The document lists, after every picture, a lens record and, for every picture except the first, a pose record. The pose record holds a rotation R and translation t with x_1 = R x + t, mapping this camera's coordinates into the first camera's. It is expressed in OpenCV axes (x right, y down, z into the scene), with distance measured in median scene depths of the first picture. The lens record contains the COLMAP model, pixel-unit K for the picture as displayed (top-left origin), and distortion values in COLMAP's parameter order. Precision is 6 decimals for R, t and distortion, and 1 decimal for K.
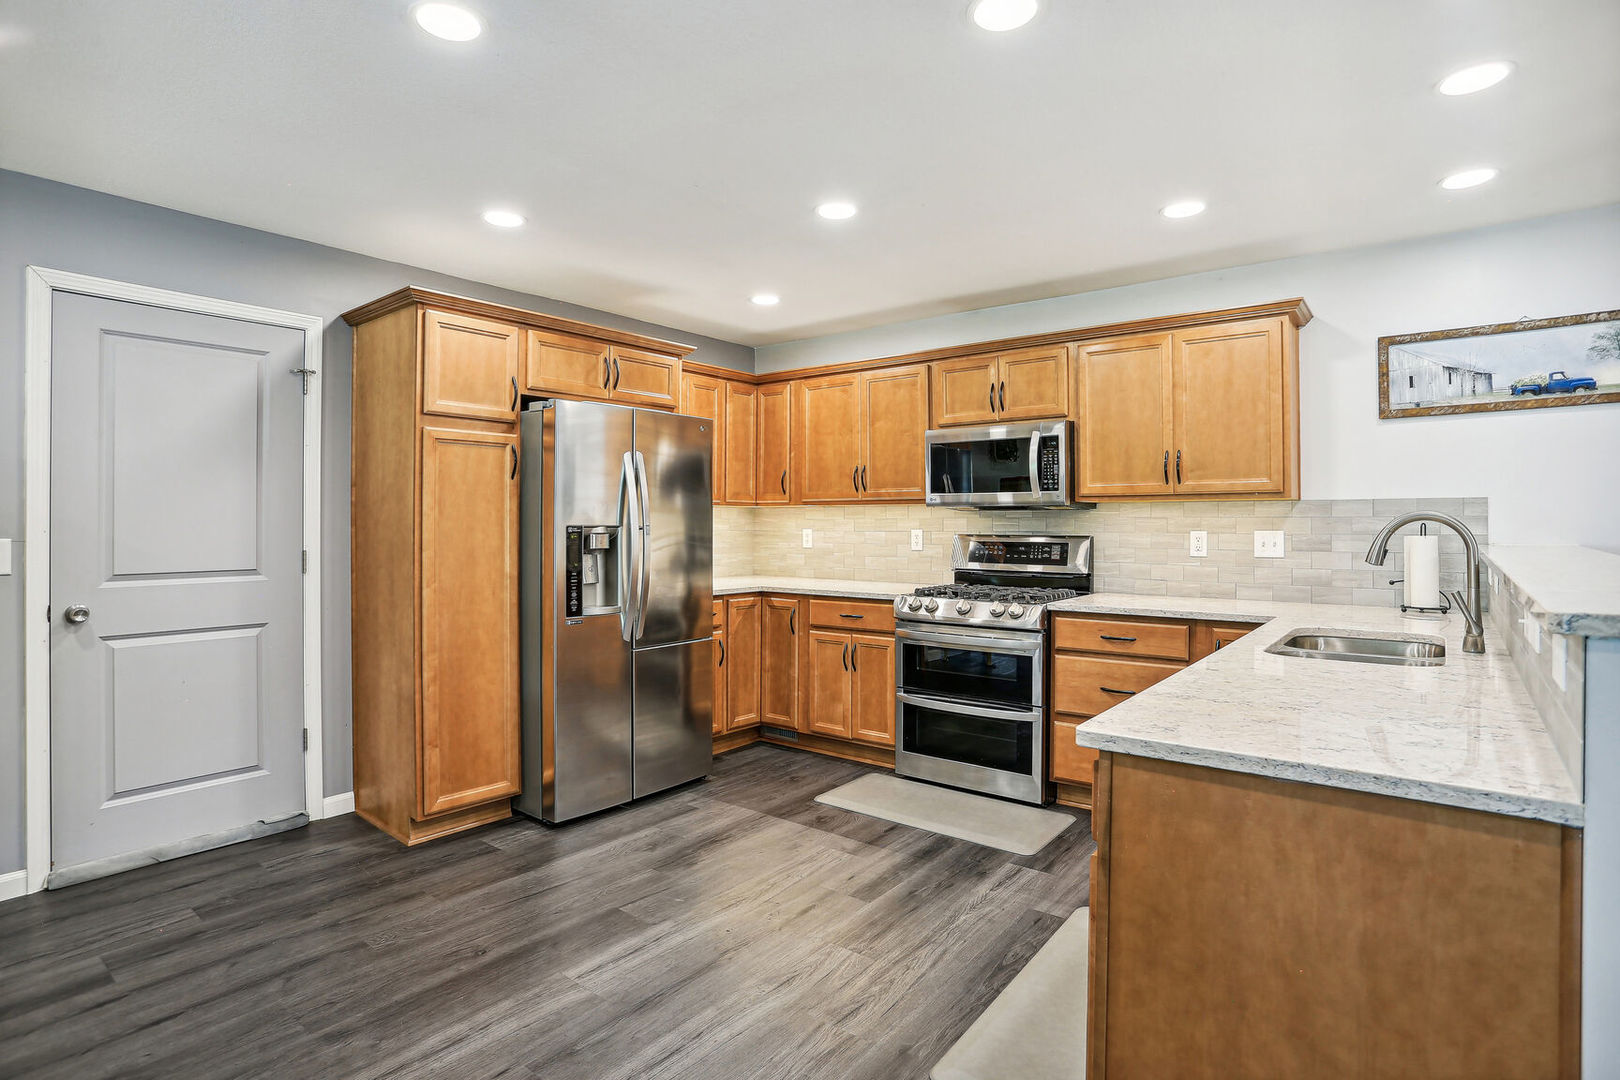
lens RADIAL K [[843.8, 0, 807.2], [0, 843.8, 518.3], [0, 0, 1]] dist [-0.046896, 0.005785]
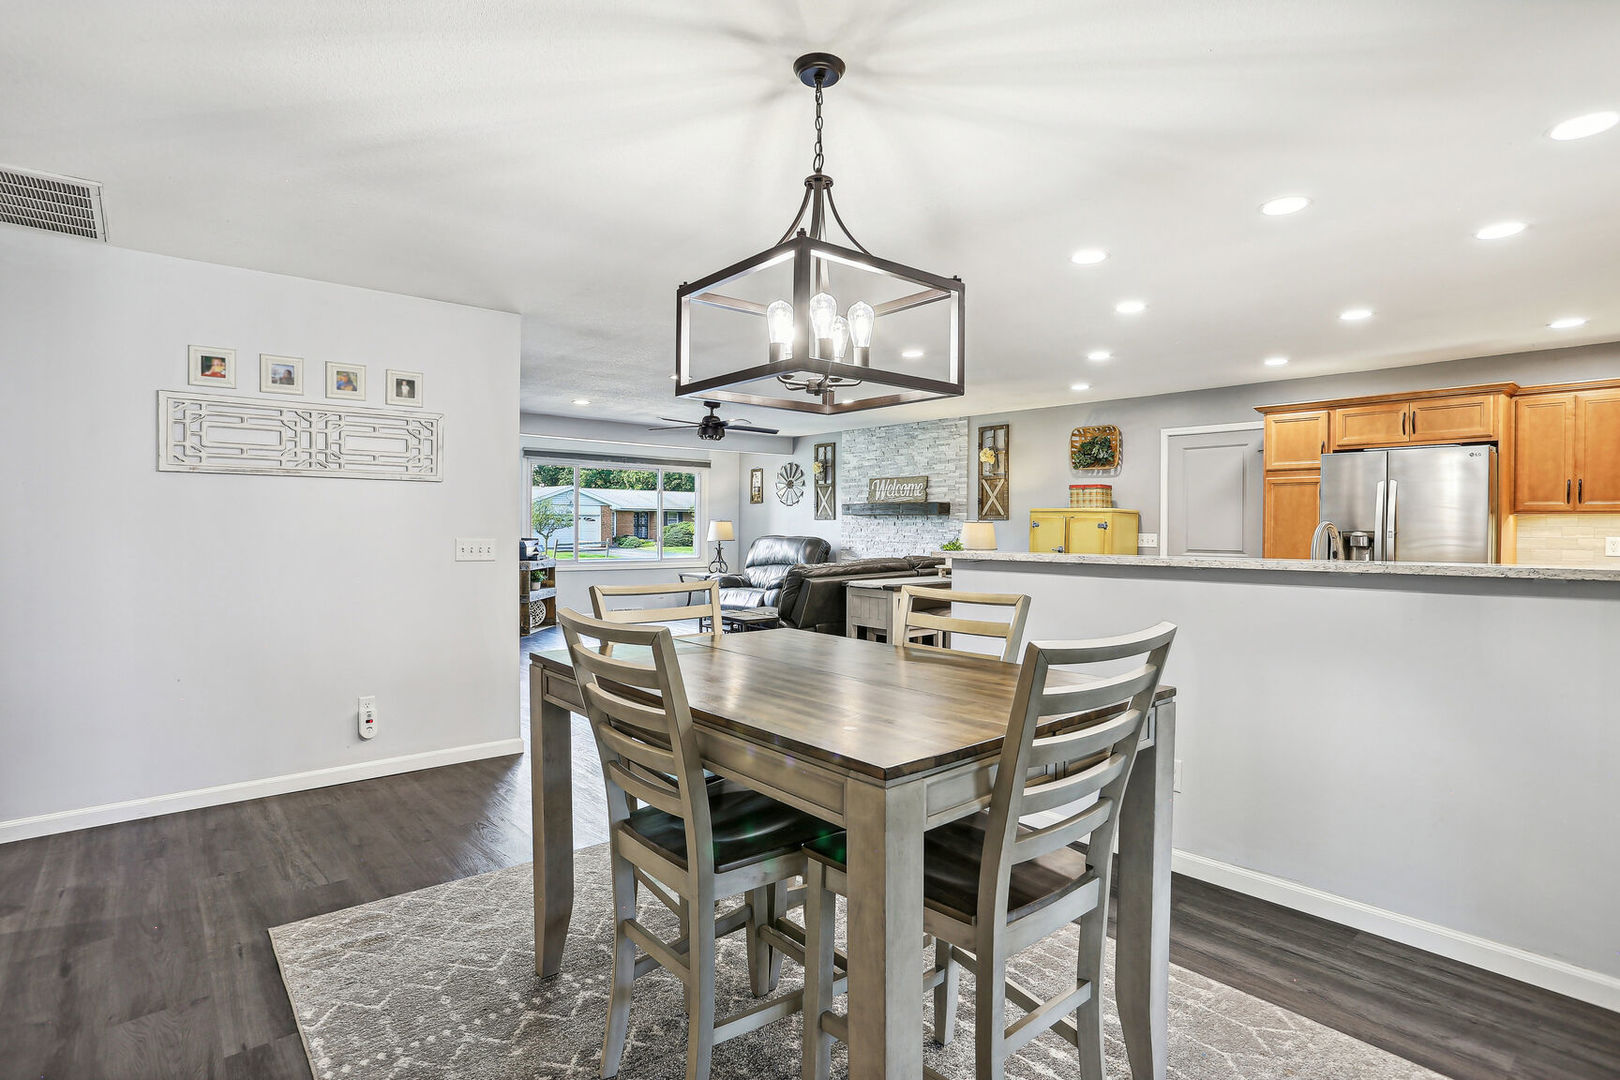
lens RADIAL K [[808.2, 0, 808.9], [0, 808.2, 532.3], [0, 0, 1]] dist [-0.064975, 0.024635]
pose [[-0.184863, 0.008718, -0.982726, 1.297950], [-0.000160, 0.999960, 0.008901, -0.002342], [0.982764, 0.001803, -0.184854, 0.269997]]
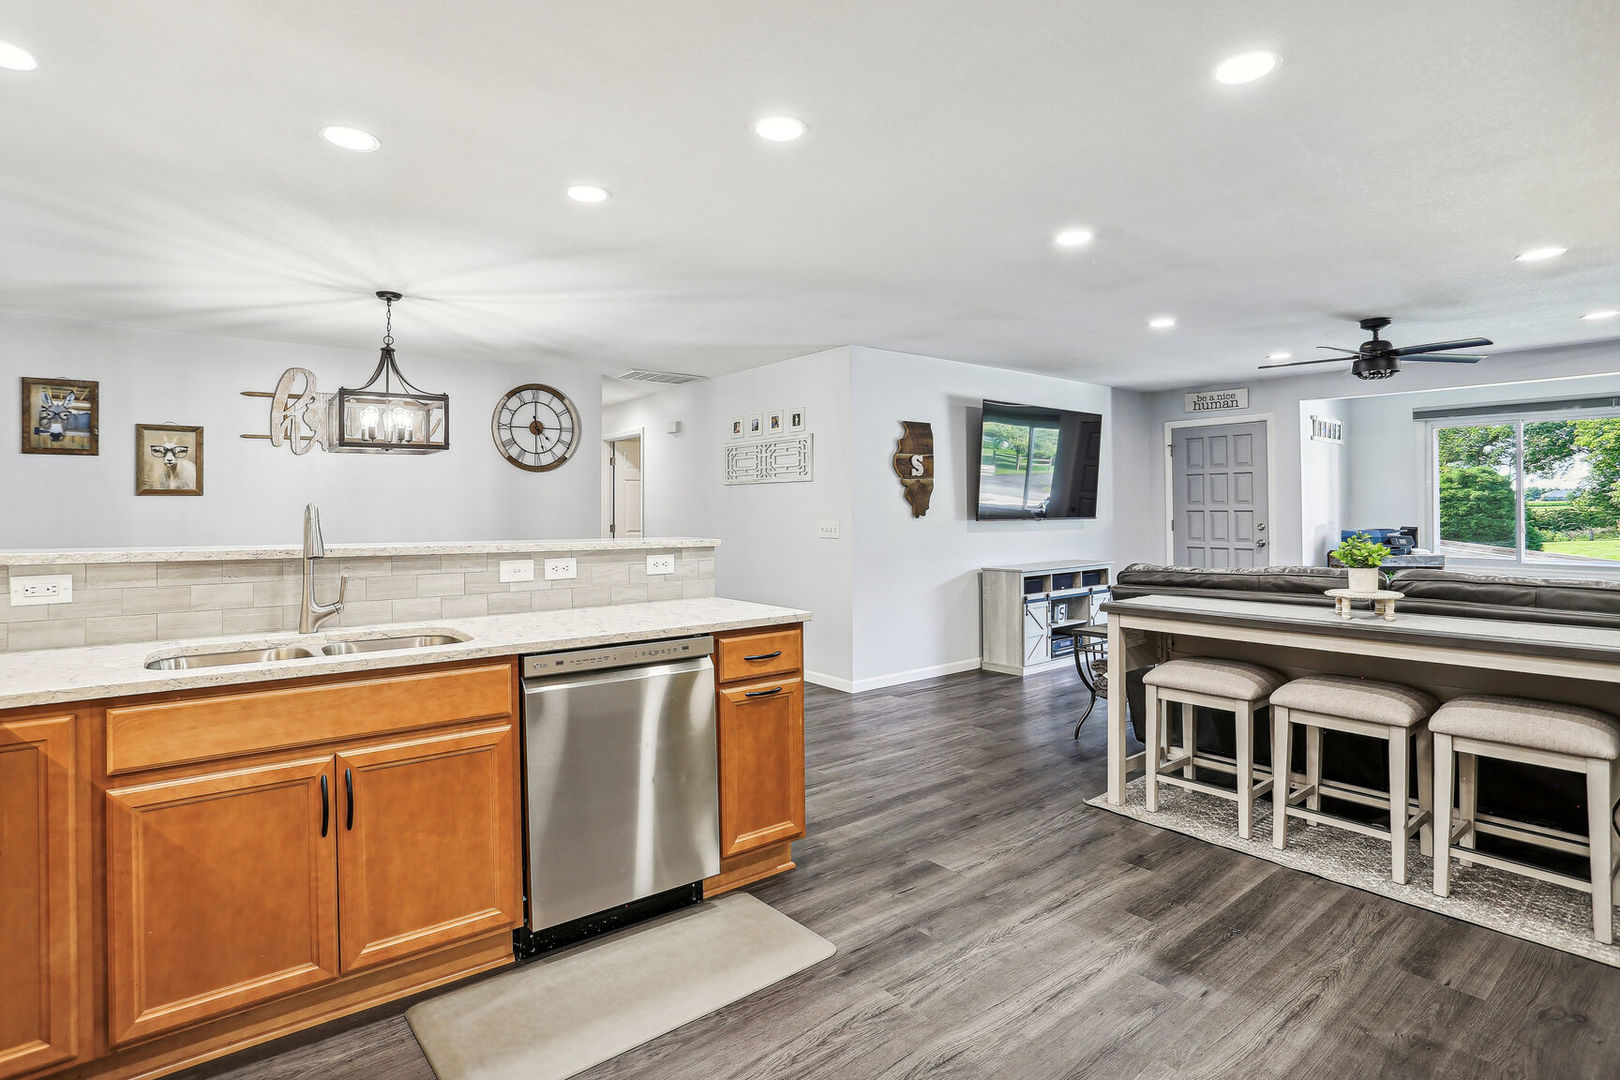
lens RADIAL K [[808.2, 0, 801.9], [0, 808.2, 497.1], [0, 0, 1]] dist [-0.064975, 0.024635]
pose [[-0.974149, 0.009138, 0.225722, -0.041074], [0.004155, 0.999737, -0.022543, 0.005109], [-0.225869, -0.021022, -0.973931, 1.124330]]
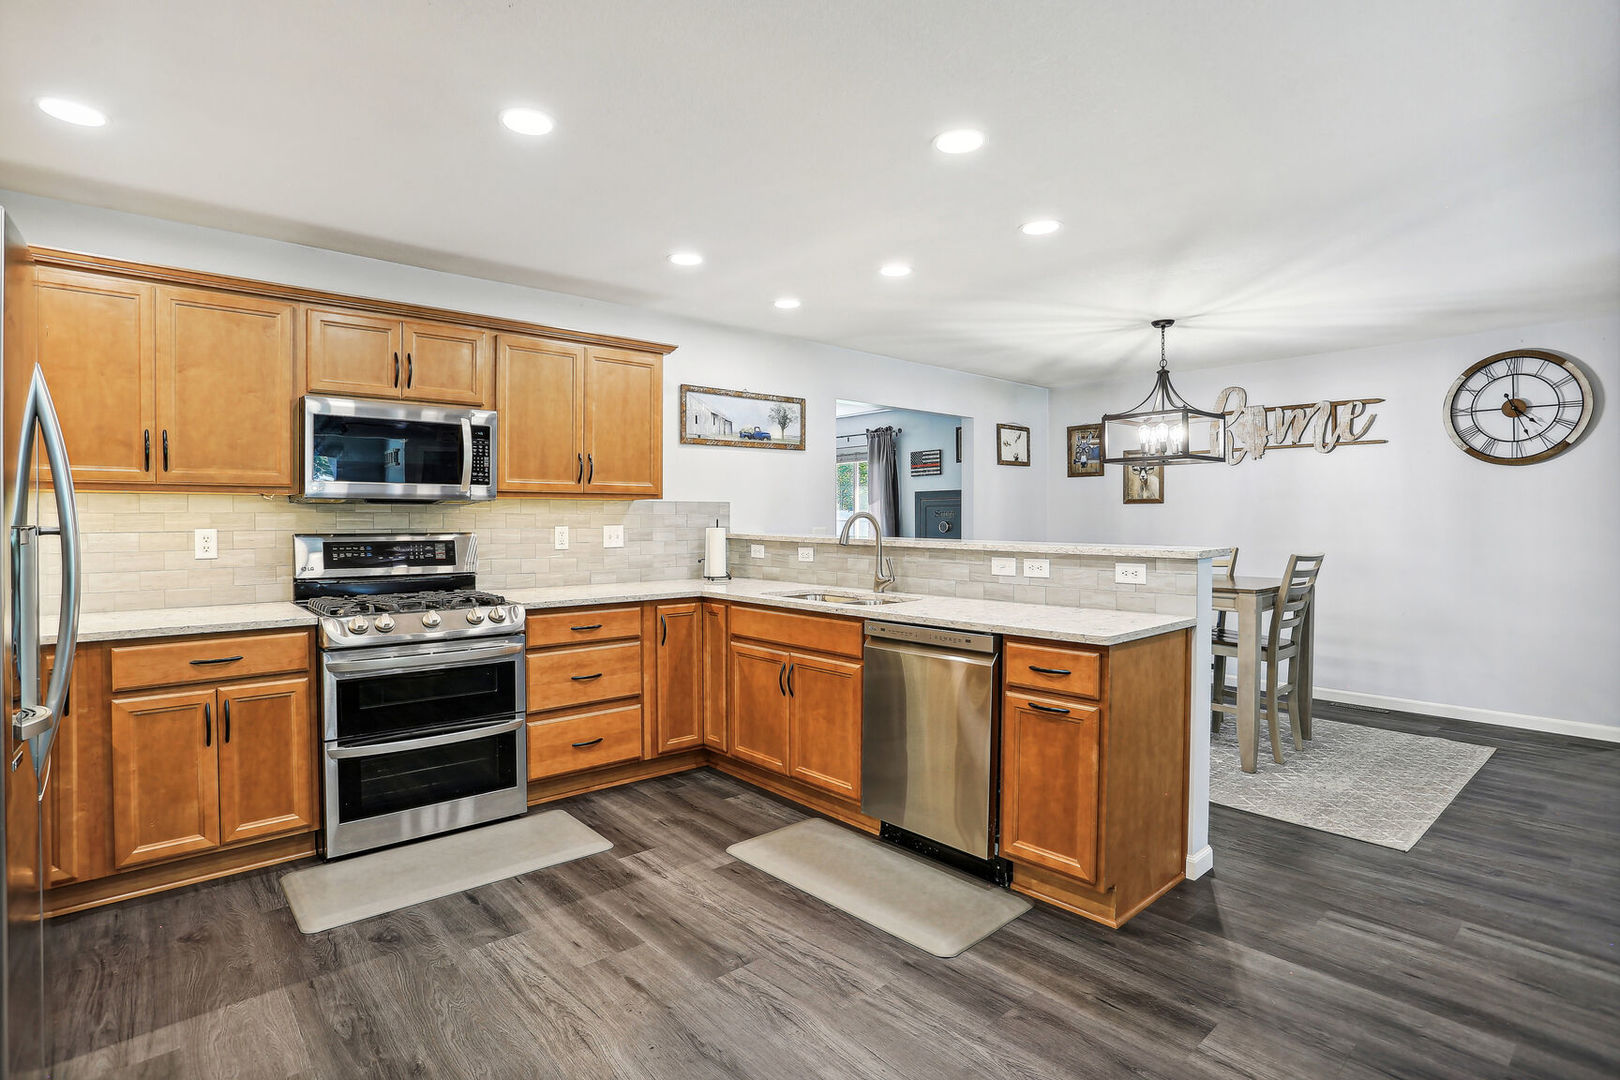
lens RADIAL K [[808.2, 0, 813.0], [0, 808.2, 523.0], [0, 0, 1]] dist [-0.064975, 0.024635]
pose [[0.162909, -0.006536, 0.986620, -0.549343], [-0.005545, 0.999956, 0.007540, 0.001238], [-0.986626, -0.006699, 0.162865, 0.513191]]
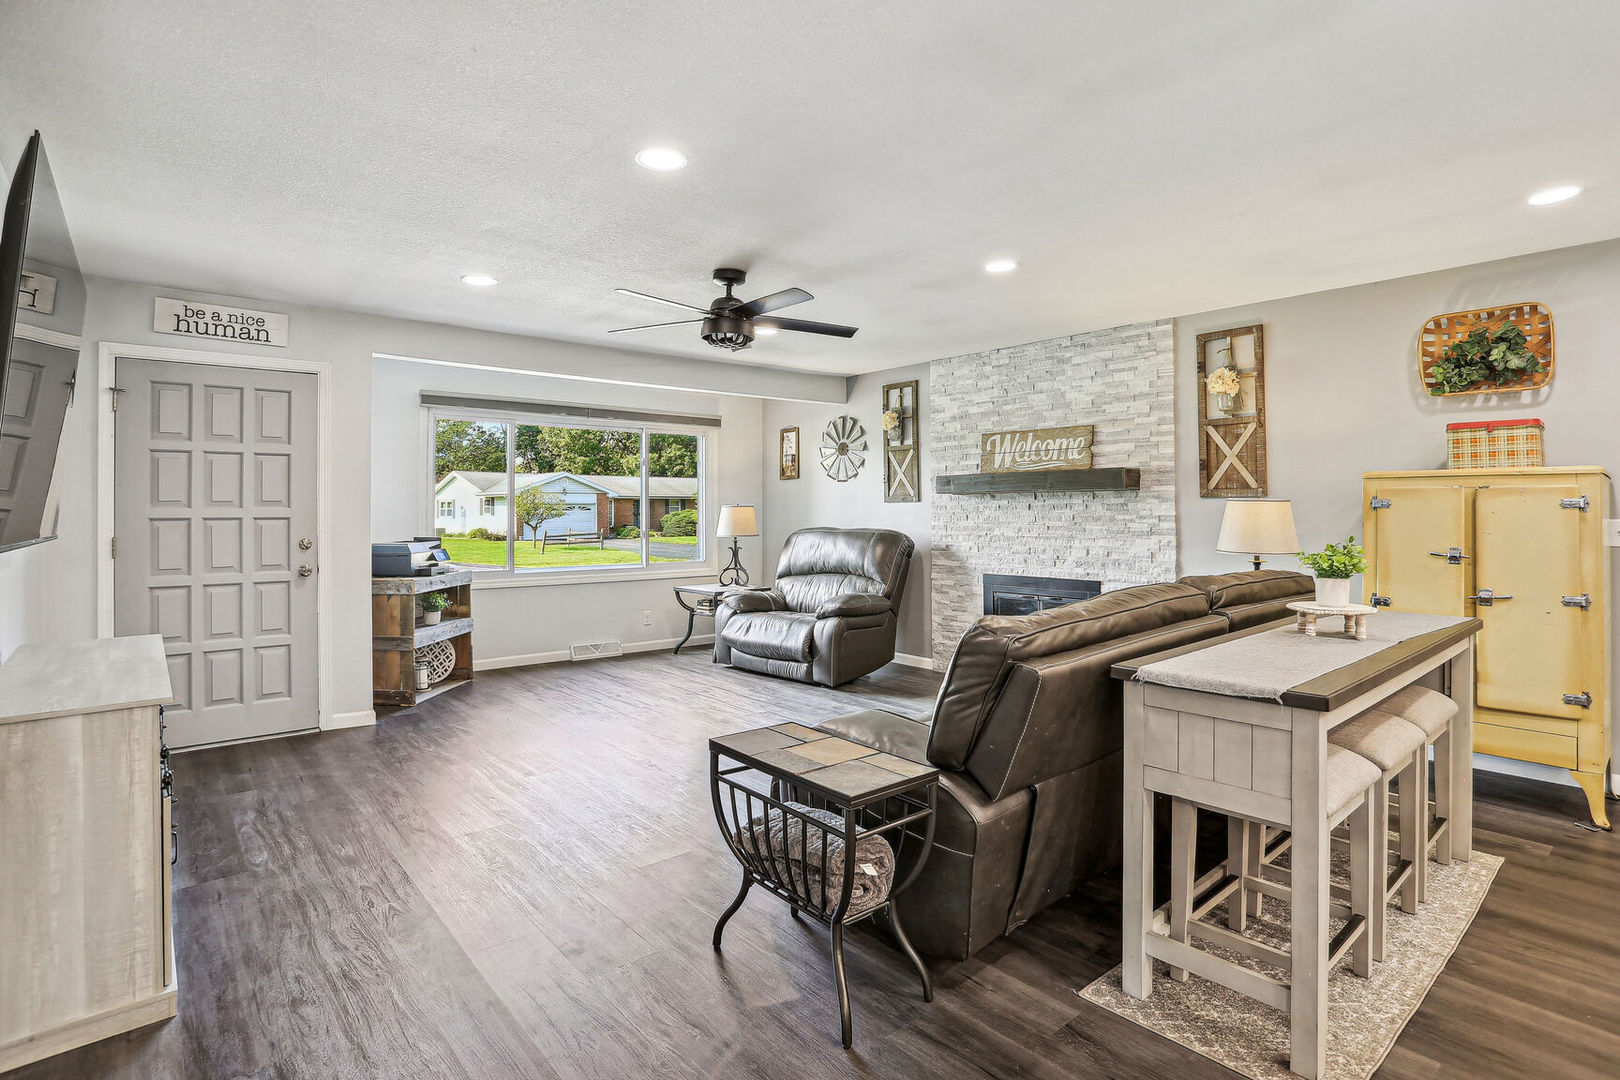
lens RADIAL K [[808.2, 0, 813.4], [0, 808.2, 501.5], [0, 0, 1]] dist [-0.064975, 0.024635]
pose [[-0.183827, -0.010545, -0.982902, 0.330557], [0.011469, 0.999851, -0.012872, -0.001691], [0.982892, -0.013639, -0.183679, -0.056614]]
